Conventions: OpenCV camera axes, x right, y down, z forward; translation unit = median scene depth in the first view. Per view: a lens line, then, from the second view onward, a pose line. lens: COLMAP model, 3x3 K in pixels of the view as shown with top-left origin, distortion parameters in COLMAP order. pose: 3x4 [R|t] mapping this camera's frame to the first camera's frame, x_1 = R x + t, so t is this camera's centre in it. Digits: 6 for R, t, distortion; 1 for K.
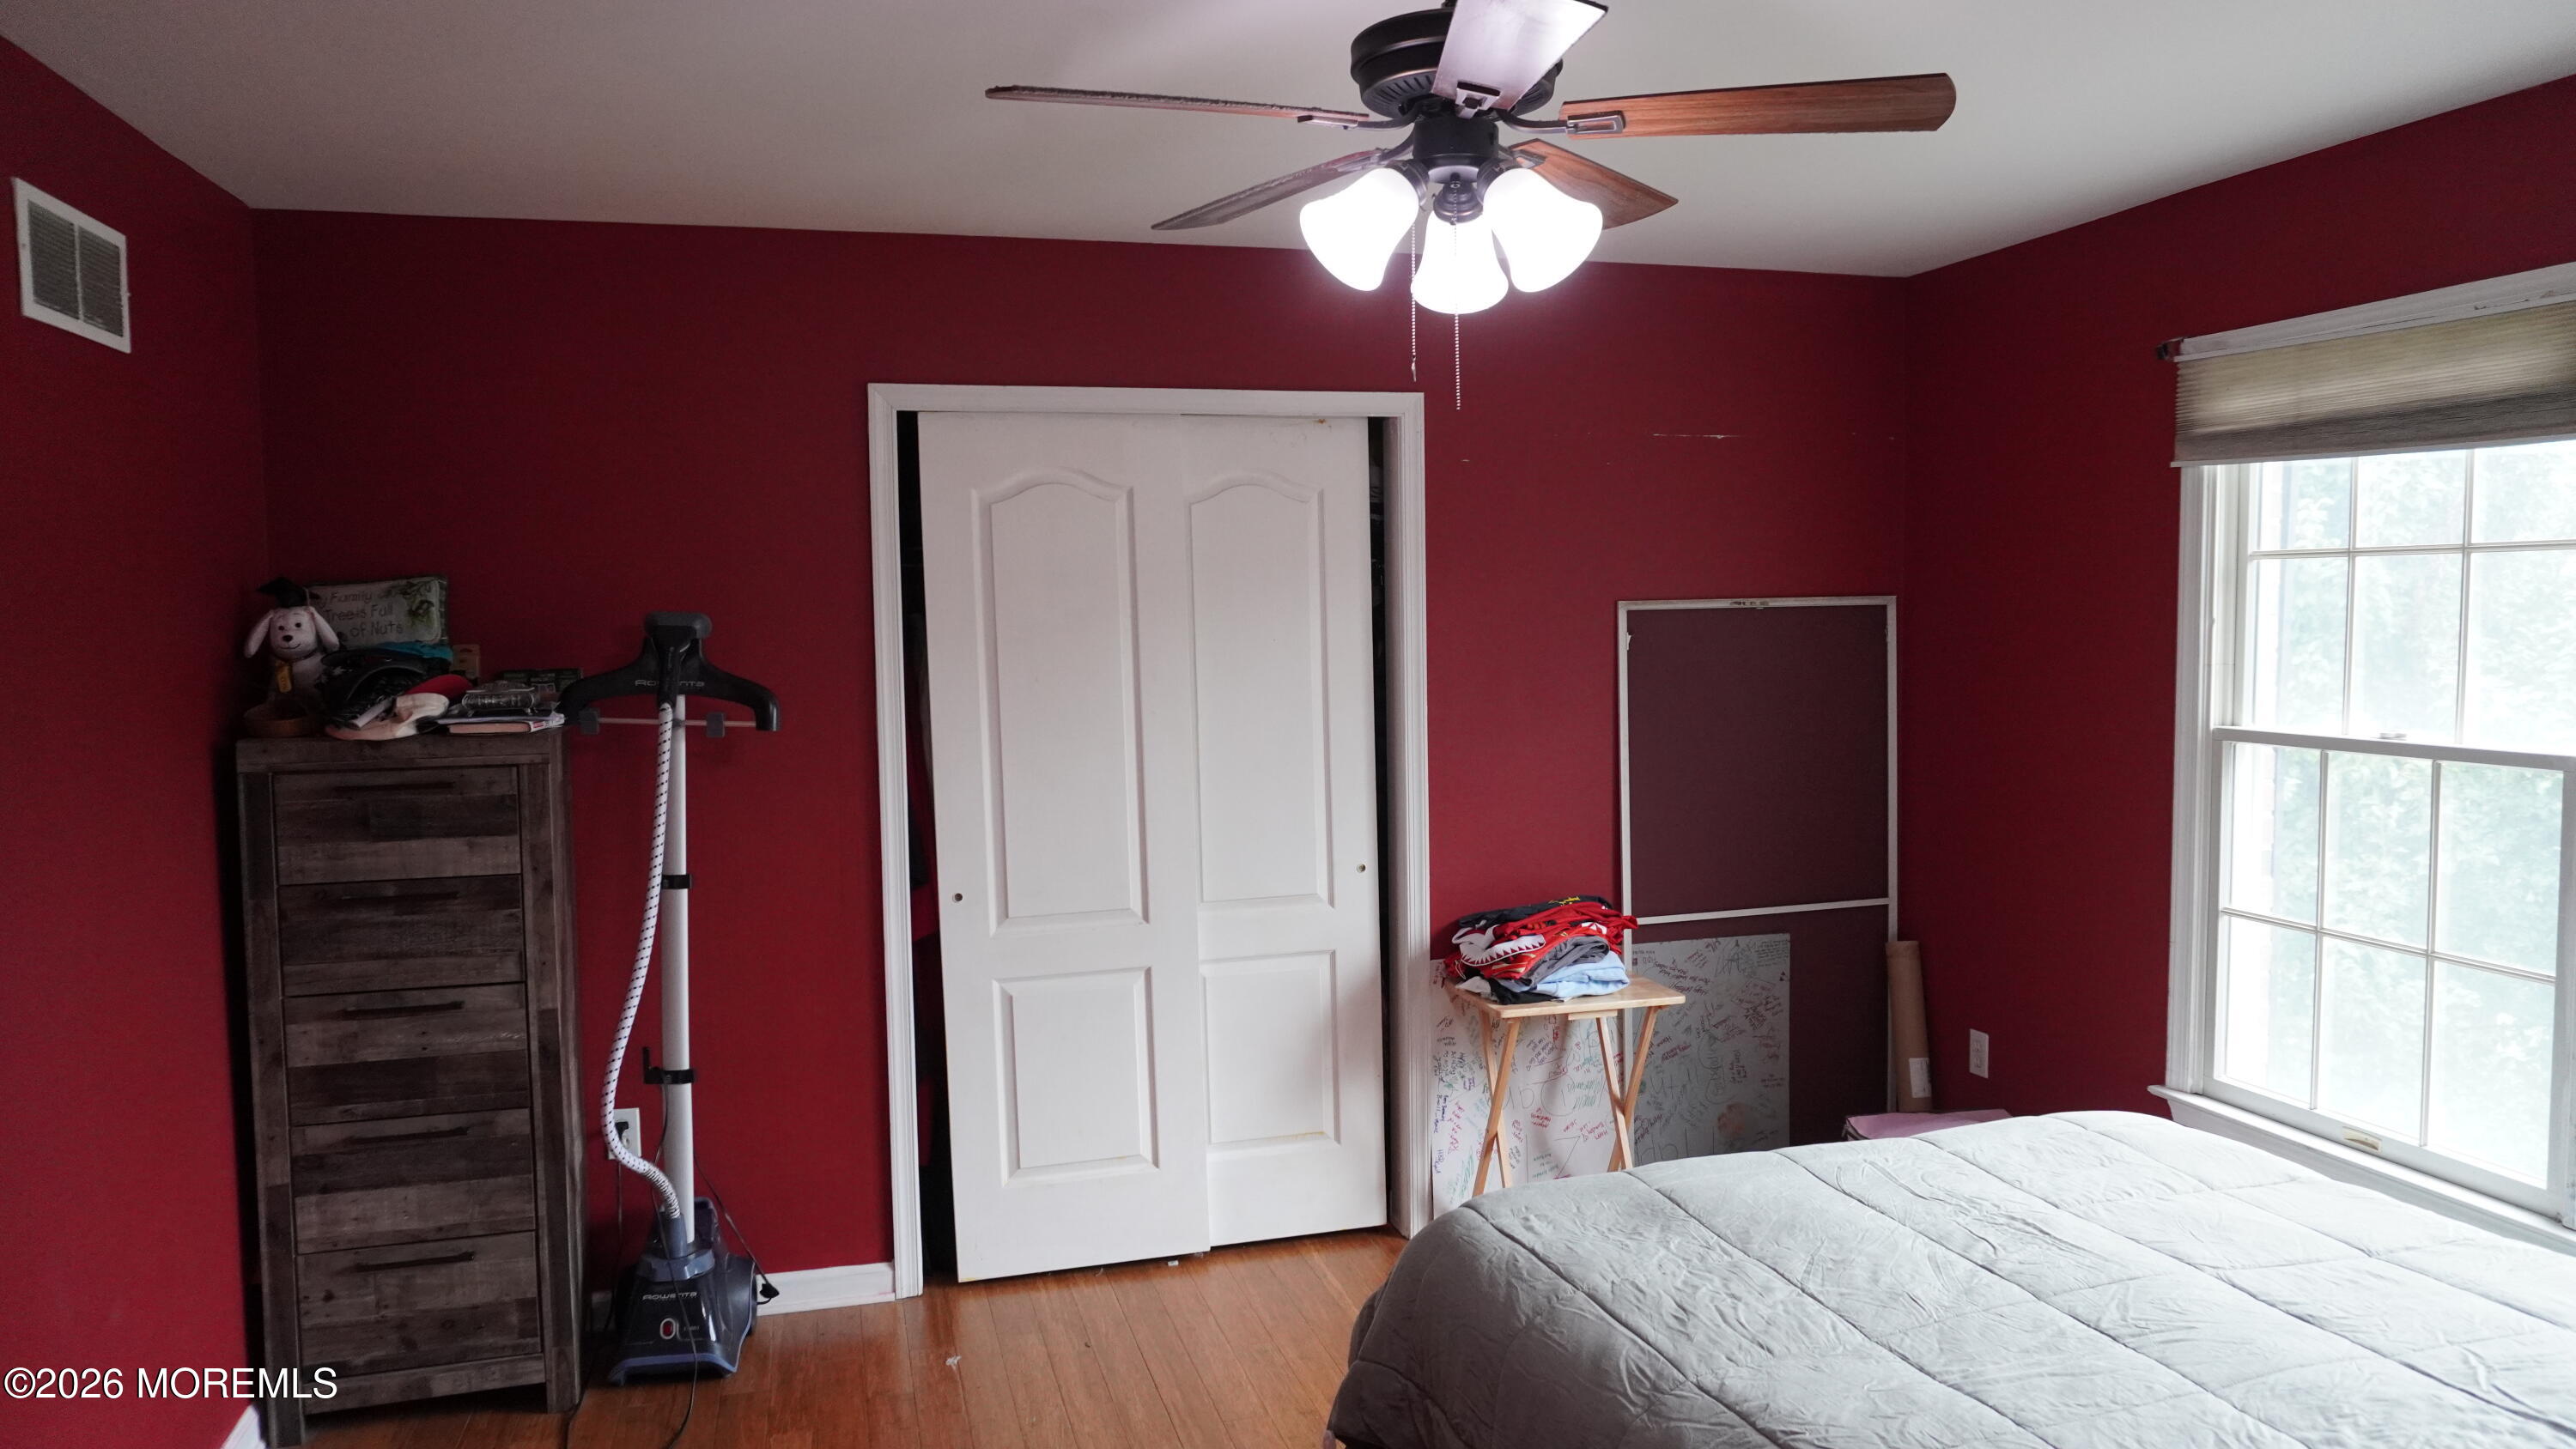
lens RADIAL K [[1713.6, 0, 1295.8], [0, 1713.6, 719.3], [0, 0, 1]] dist [-0.056340, 0.041613]
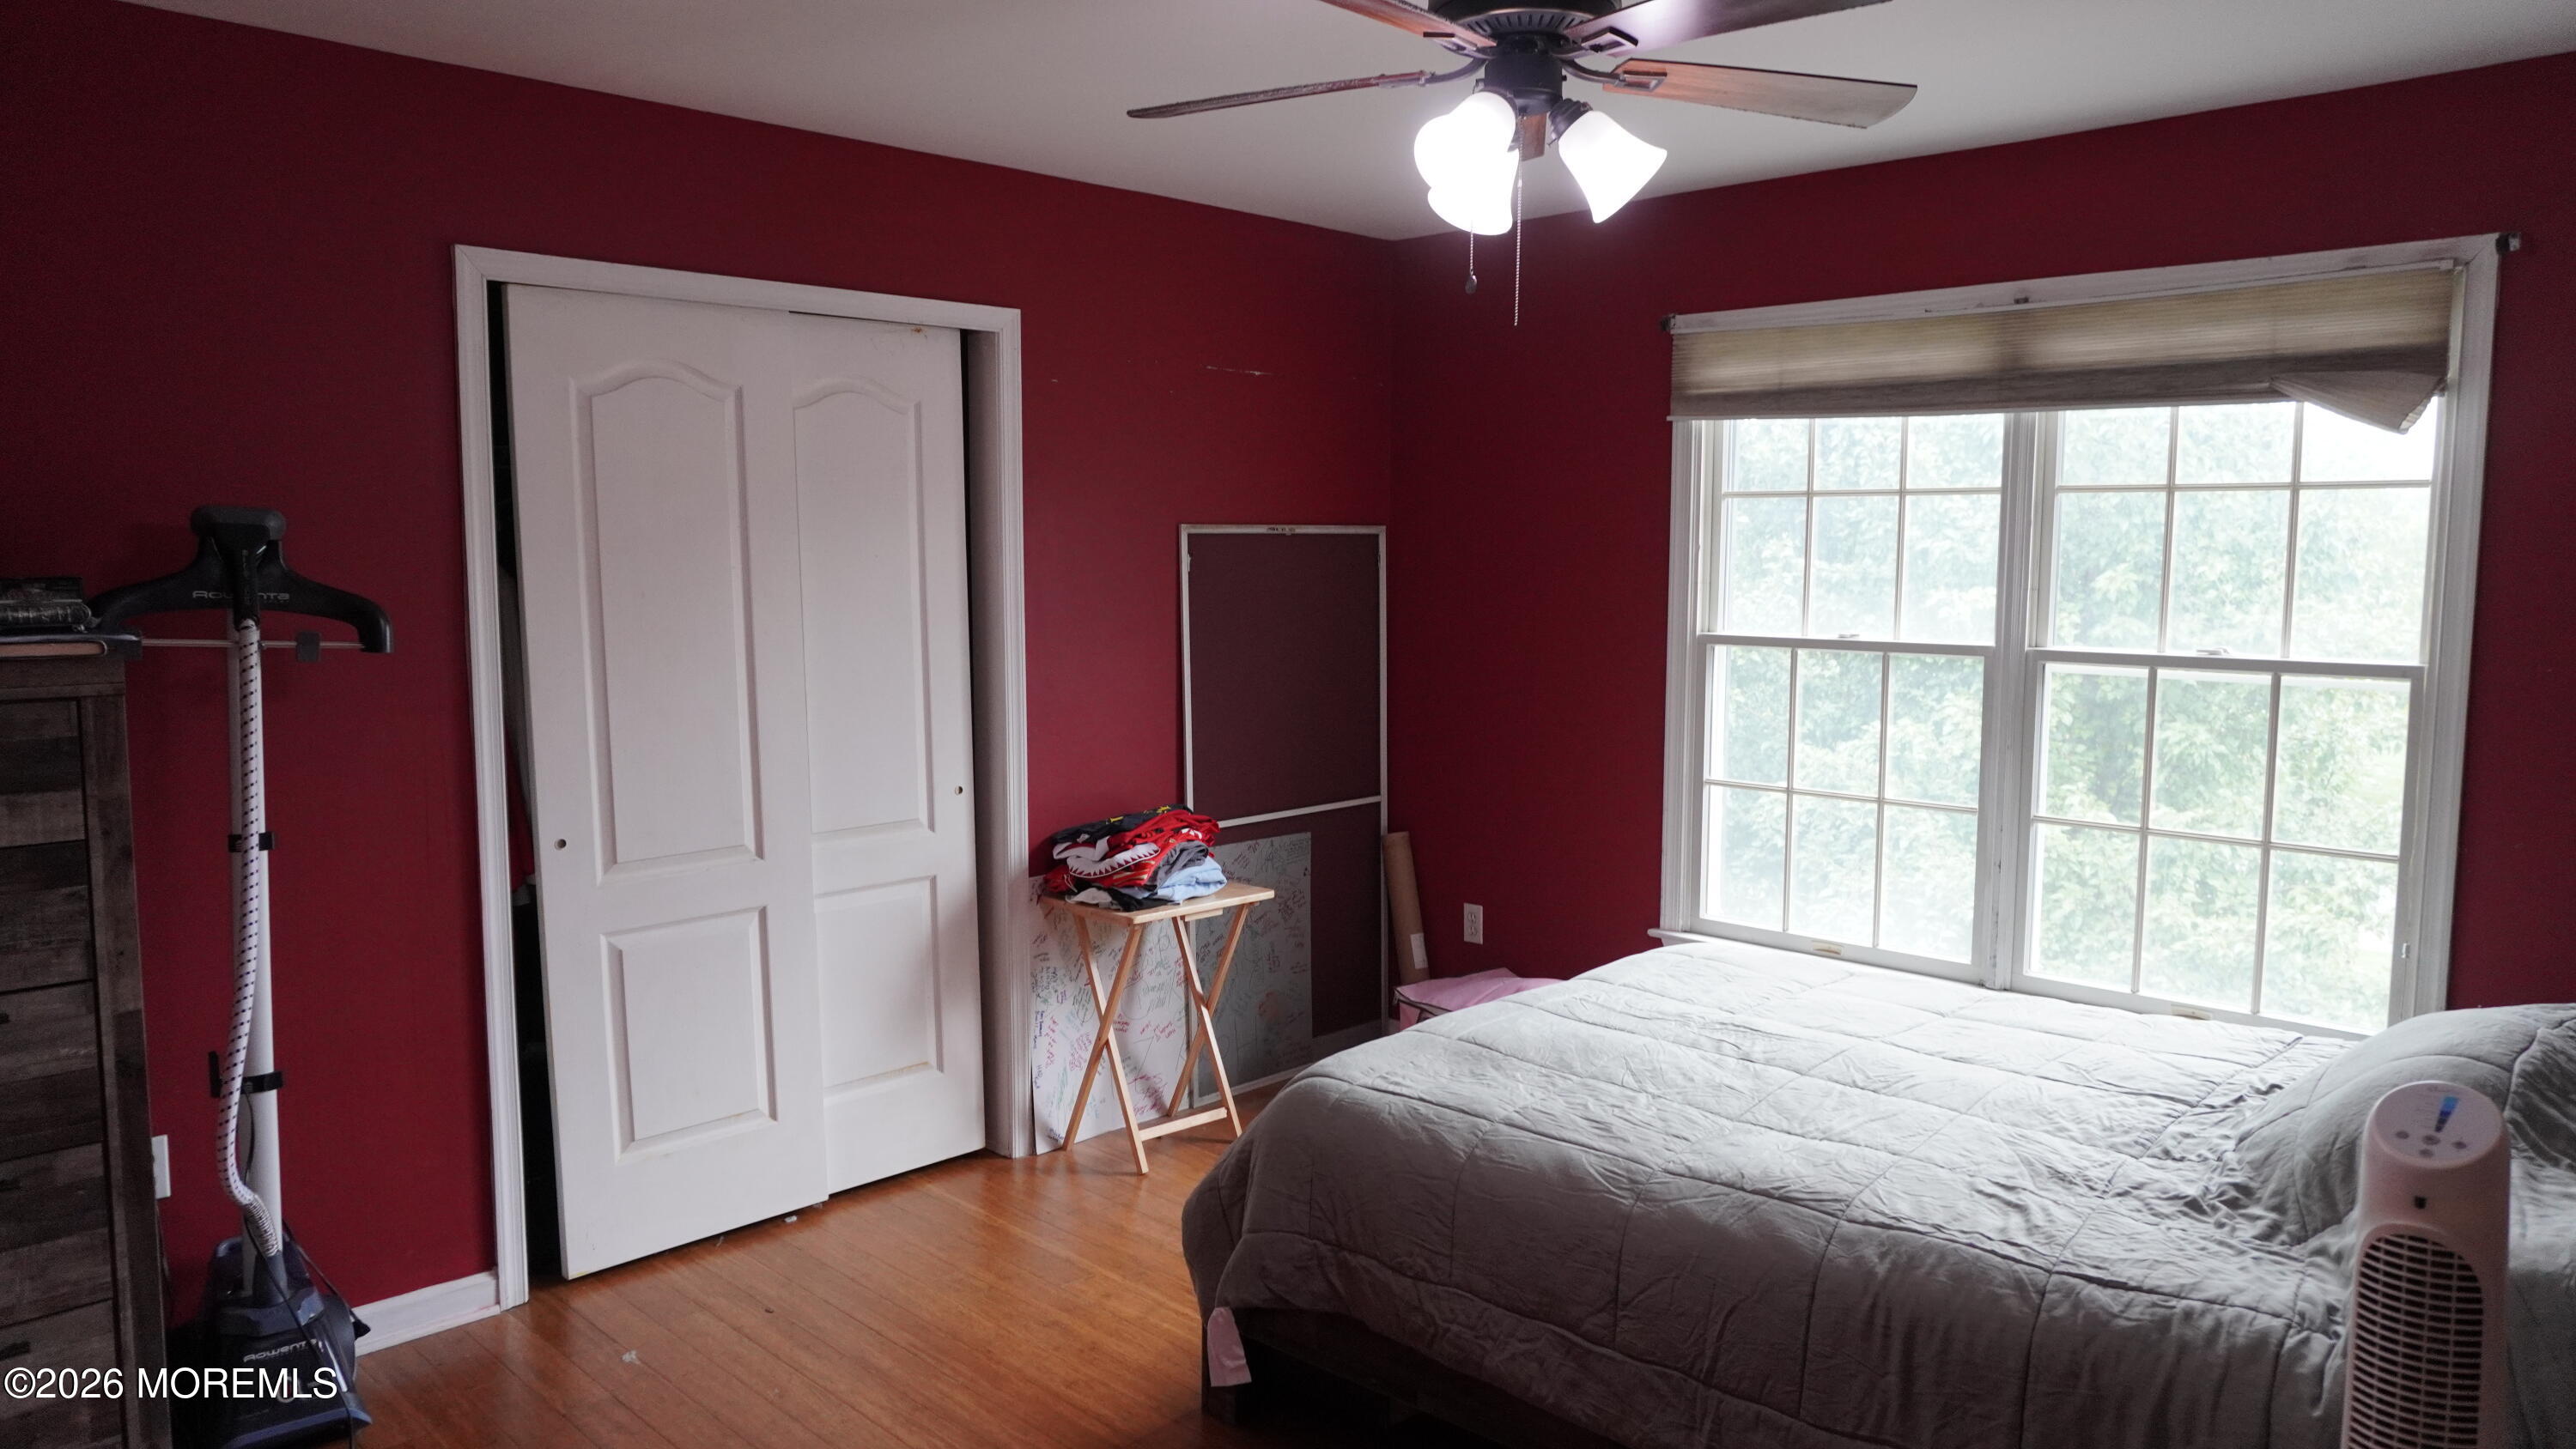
lens RADIAL K [[1713.6, 0, 1291.9], [0, 1713.6, 721.0], [0, 0, 1]] dist [-0.056340, 0.041613]
pose [[0.867992, -0.033465, 0.495449, -0.324136], [0.018553, 0.999215, 0.034988, 0.018739], [-0.496231, -0.021177, 0.867932, 0.061664]]
